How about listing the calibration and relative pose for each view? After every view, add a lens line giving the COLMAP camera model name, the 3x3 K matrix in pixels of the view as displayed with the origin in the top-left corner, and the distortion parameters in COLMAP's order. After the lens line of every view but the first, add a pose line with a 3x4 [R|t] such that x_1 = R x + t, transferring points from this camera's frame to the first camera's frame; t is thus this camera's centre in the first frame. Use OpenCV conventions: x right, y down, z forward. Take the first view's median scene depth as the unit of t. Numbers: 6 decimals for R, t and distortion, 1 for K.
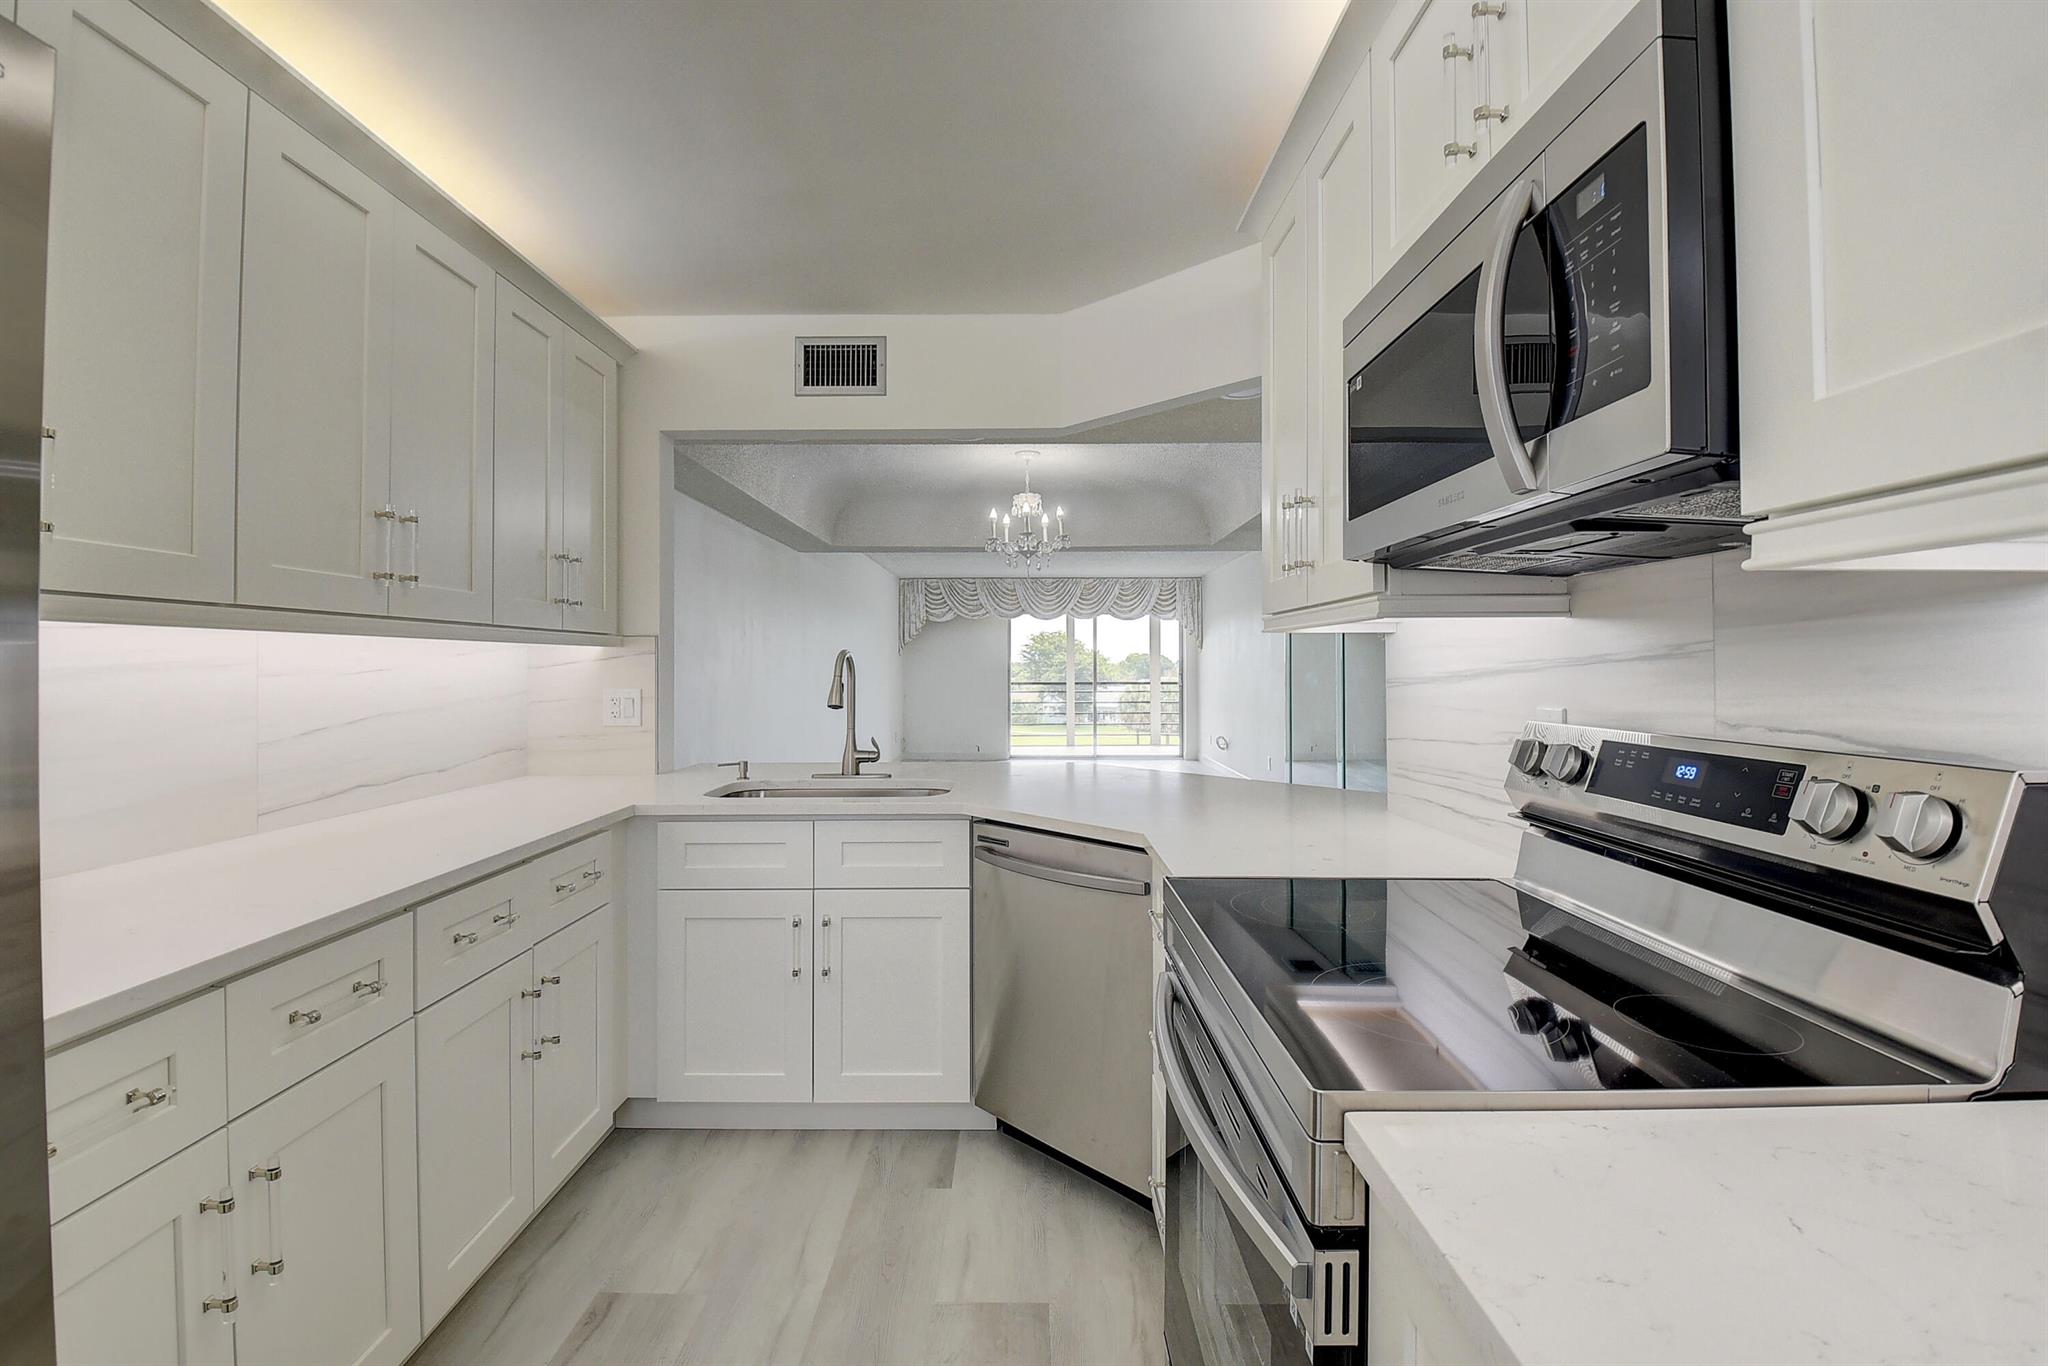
lens RADIAL K [[898.9, 0, 1020.5], [0, 898.9, 656.4], [0, 0, 1]] dist [0.019326, -0.032614]
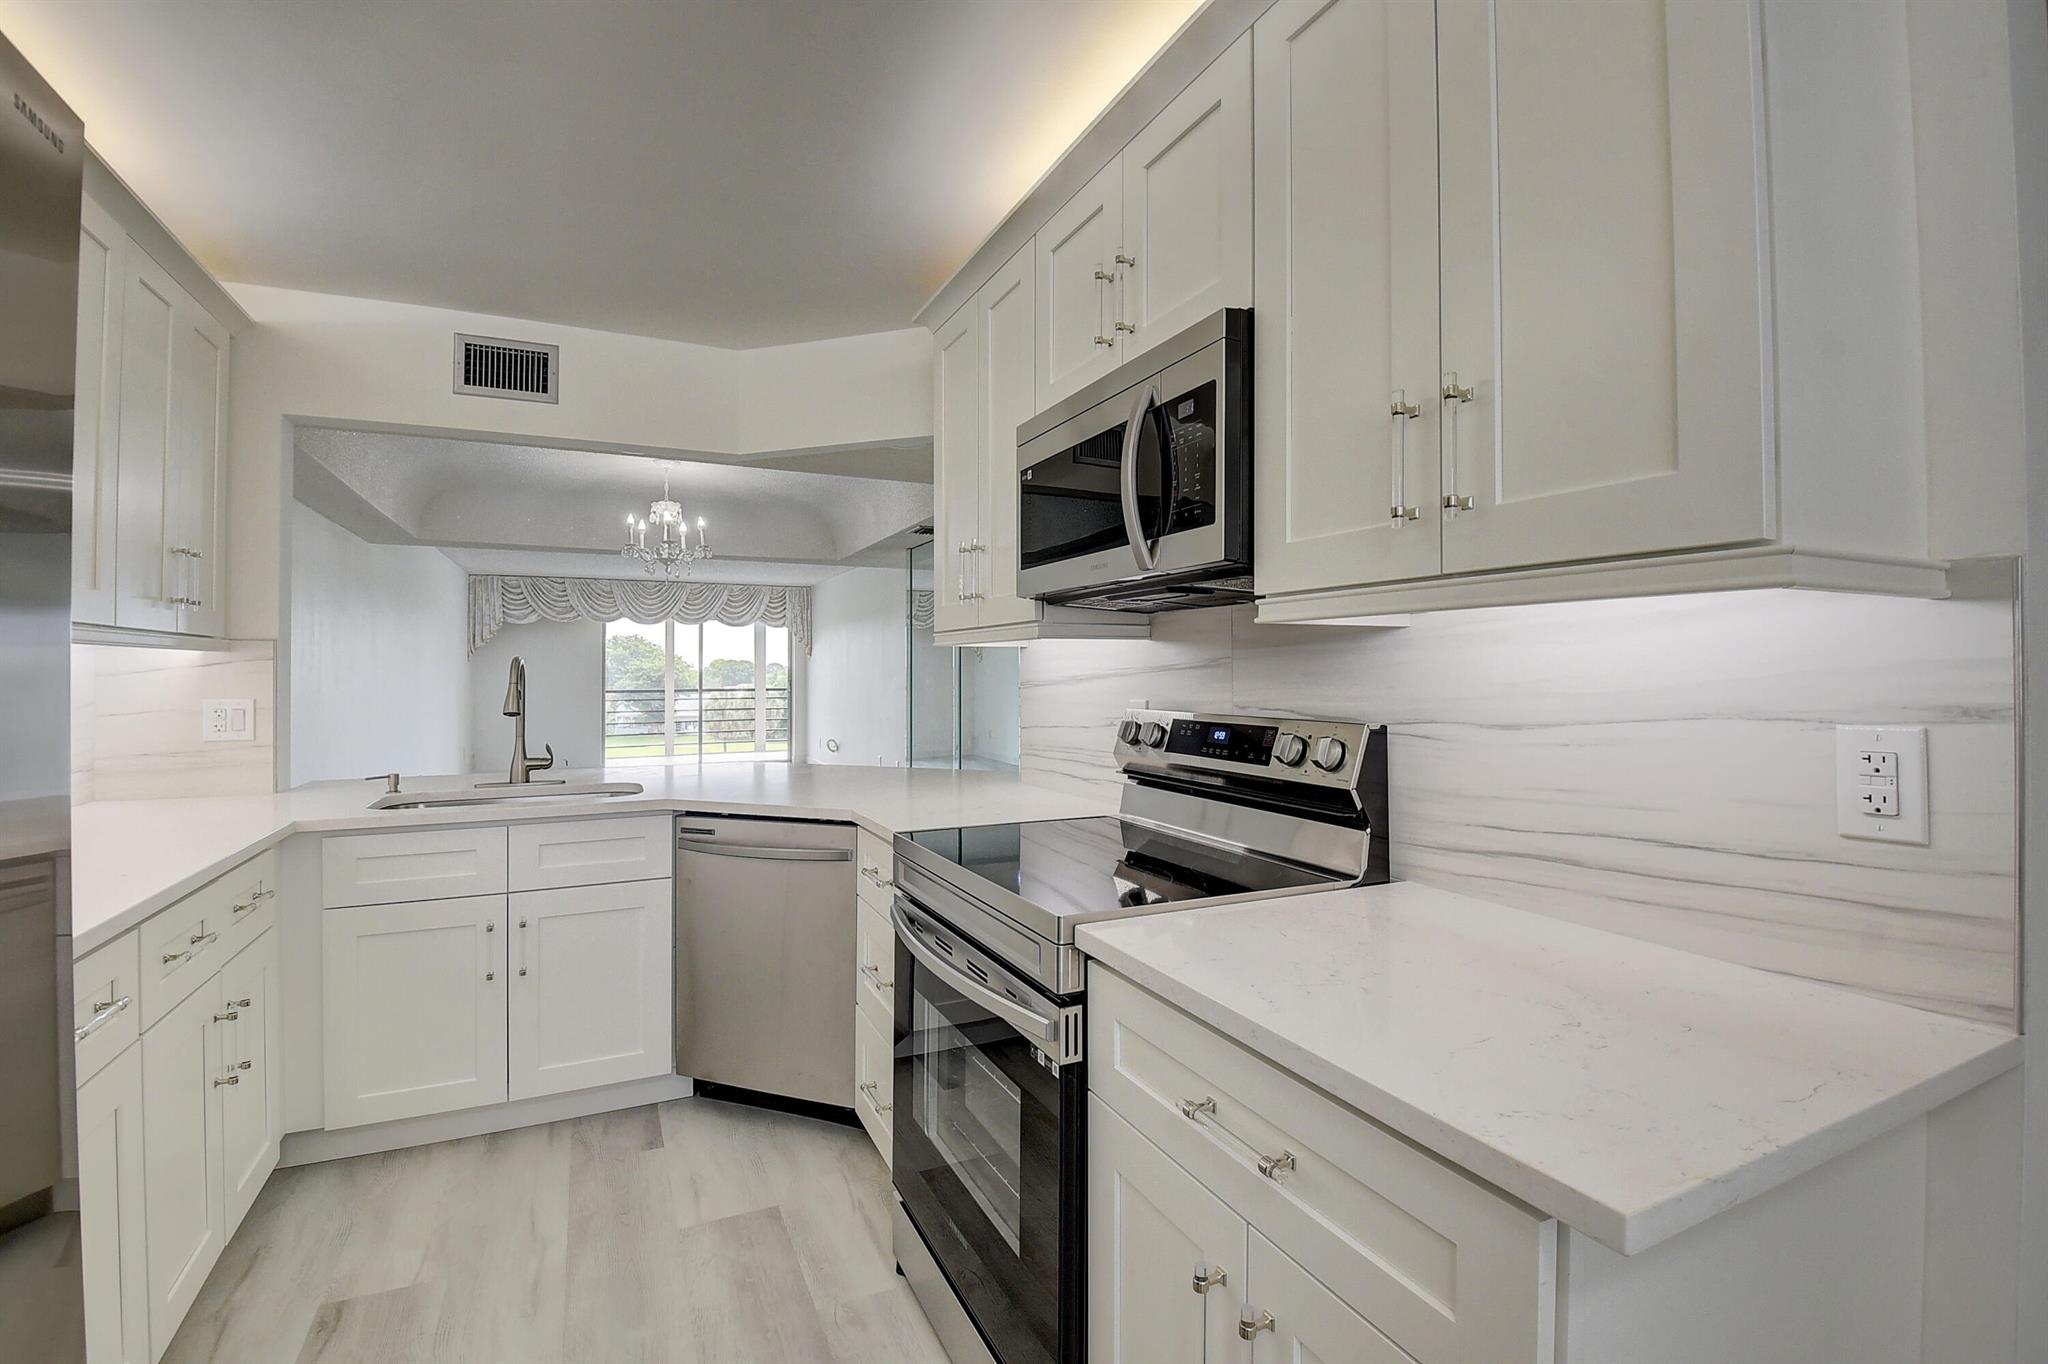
lens RADIAL K [[894.3, 0, 1019.7], [0, 894.3, 660.7], [0, 0, 1]] dist [0.008184, -0.022913]
pose [[0.899913, 0.004442, 0.436047, -0.126751], [-0.003361, 0.999989, -0.003251, -0.001744], [-0.436057, 0.001459, 0.899918, -0.132868]]
